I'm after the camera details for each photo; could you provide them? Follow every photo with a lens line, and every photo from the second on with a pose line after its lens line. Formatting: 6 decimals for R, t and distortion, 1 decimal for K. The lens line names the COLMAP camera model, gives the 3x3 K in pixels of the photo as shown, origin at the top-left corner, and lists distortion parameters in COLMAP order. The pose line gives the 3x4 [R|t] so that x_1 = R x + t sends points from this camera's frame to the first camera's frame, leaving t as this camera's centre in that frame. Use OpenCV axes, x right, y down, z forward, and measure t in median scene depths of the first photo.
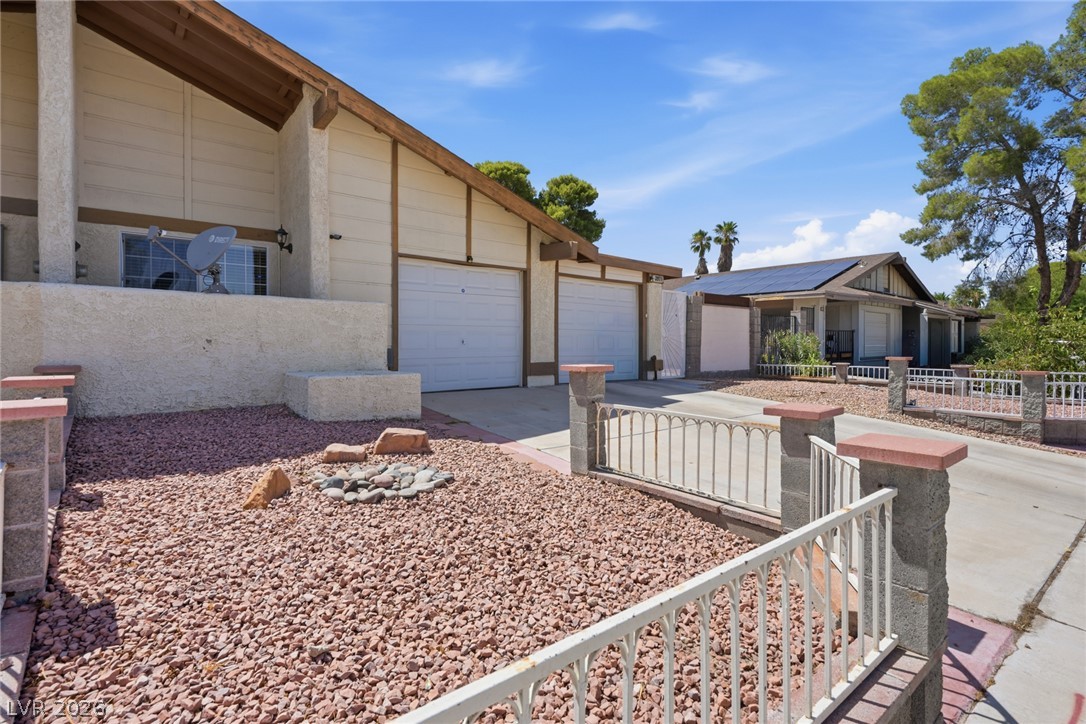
lens RADIAL K [[539.7, 0, 549.0], [0, 539.7, 352.6], [0, 0, 1]] dist [0.000233, -0.002427]
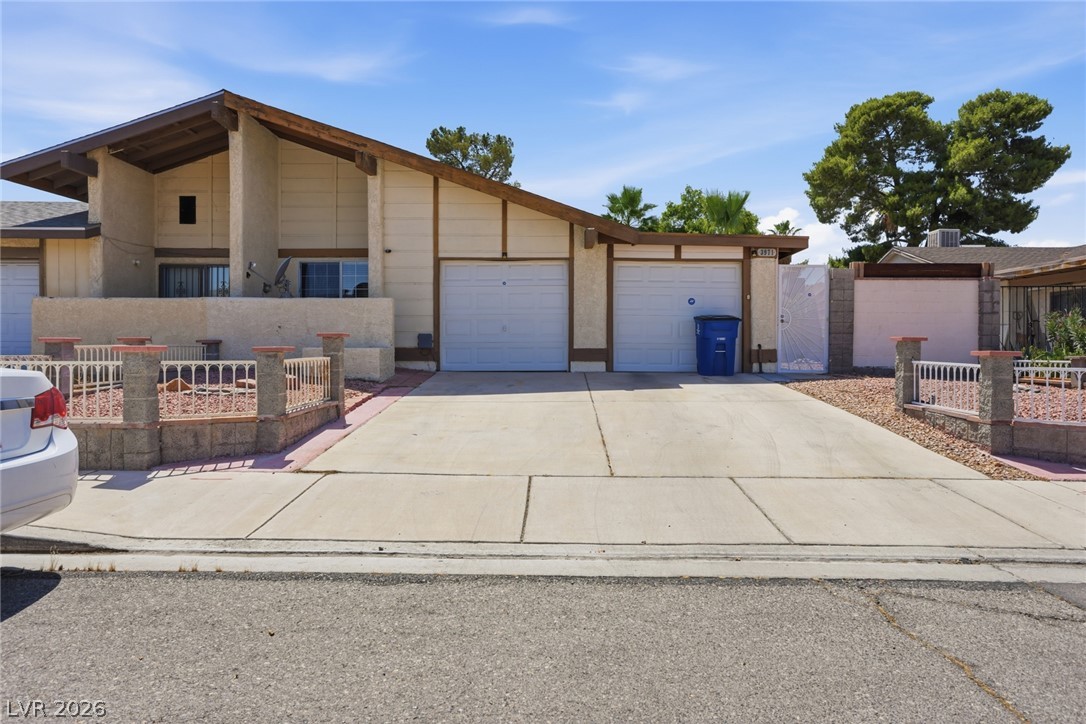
lens RADIAL K [[693.1, 0, 537.1], [0, 693.1, 353.2], [0, 0, 1]] dist [-0.015466, 0.004773]
pose [[0.751756, 0.003095, -0.659434, 0.847152], [-0.010941, 0.999910, -0.007780, 0.041964], [0.659350, 0.013064, 0.751723, -0.044952]]
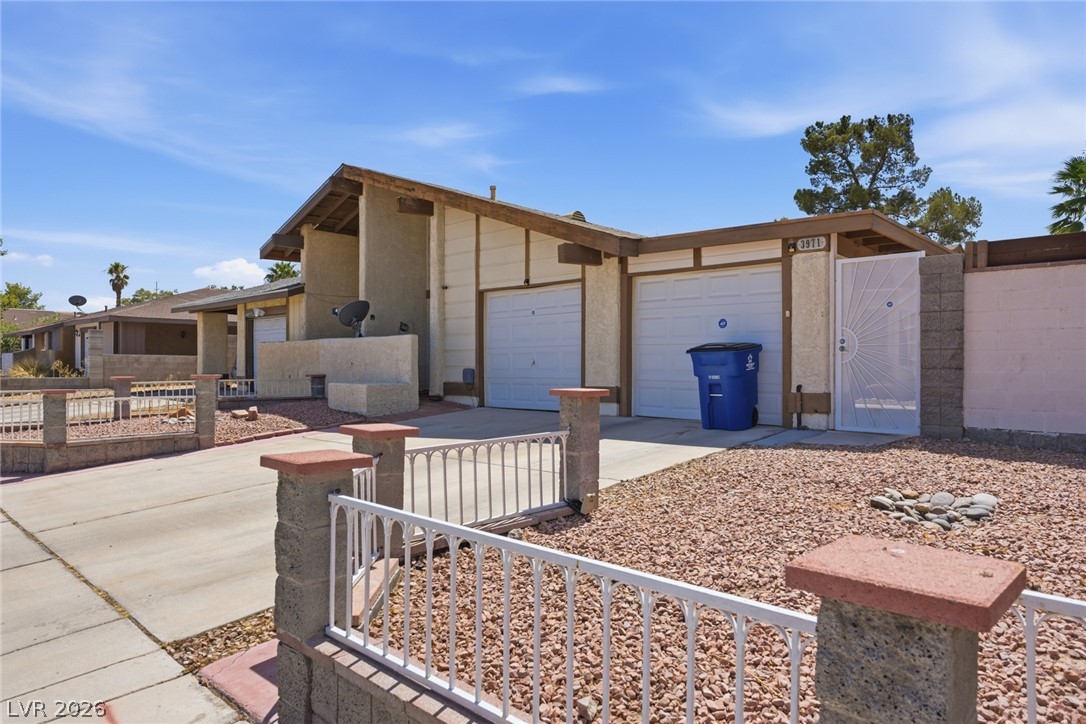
lens RADIAL K [[693.1, 0, 538.6], [0, 693.1, 369.1], [0, 0, 1]] dist [-0.015466, 0.004773]
pose [[0.099497, 0.000009, -0.995038, 1.144446], [-0.018126, 0.999834, -0.001803, -0.005577], [0.994873, 0.018215, 0.099480, 0.876908]]
